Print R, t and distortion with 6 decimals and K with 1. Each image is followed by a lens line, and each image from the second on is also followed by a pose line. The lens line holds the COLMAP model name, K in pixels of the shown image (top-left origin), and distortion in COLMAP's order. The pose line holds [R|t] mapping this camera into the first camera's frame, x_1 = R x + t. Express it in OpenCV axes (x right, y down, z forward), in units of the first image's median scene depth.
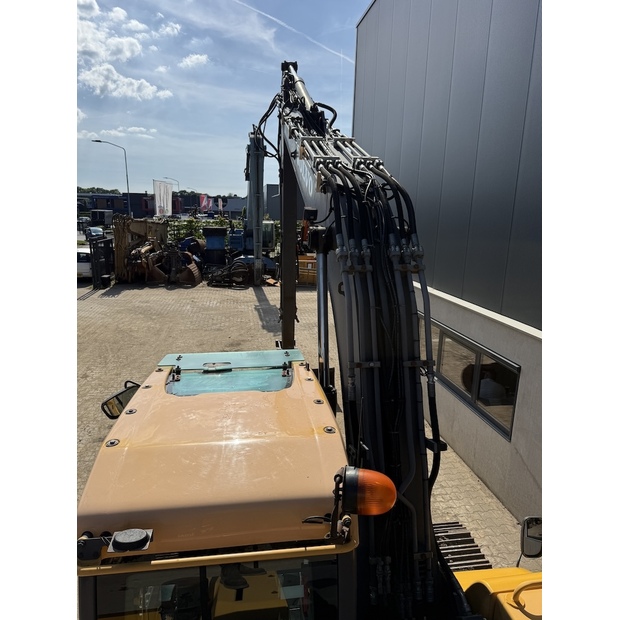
lens RADIAL K [[436.2, 0, 310.2], [0, 436.2, 307.6], [0, 0, 1]] dist [0.039331, -0.050085]
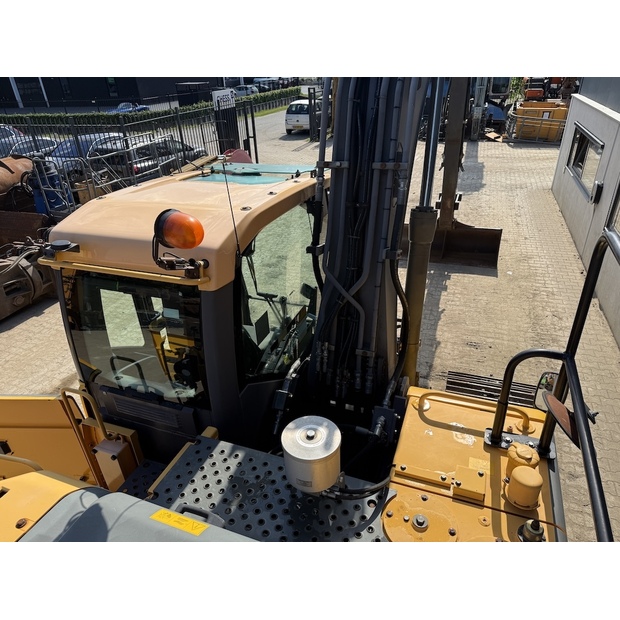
lens RADIAL K [[436.2, 0, 310.0], [0, 436.2, 310.7], [0, 0, 1]] dist [0.039331, -0.050085]
pose [[0.876367, 0.186458, -0.444089, 0.569899], [-0.042469, 0.948349, 0.314372, 0.135808], [0.479769, -0.256645, 0.839020, 0.072761]]
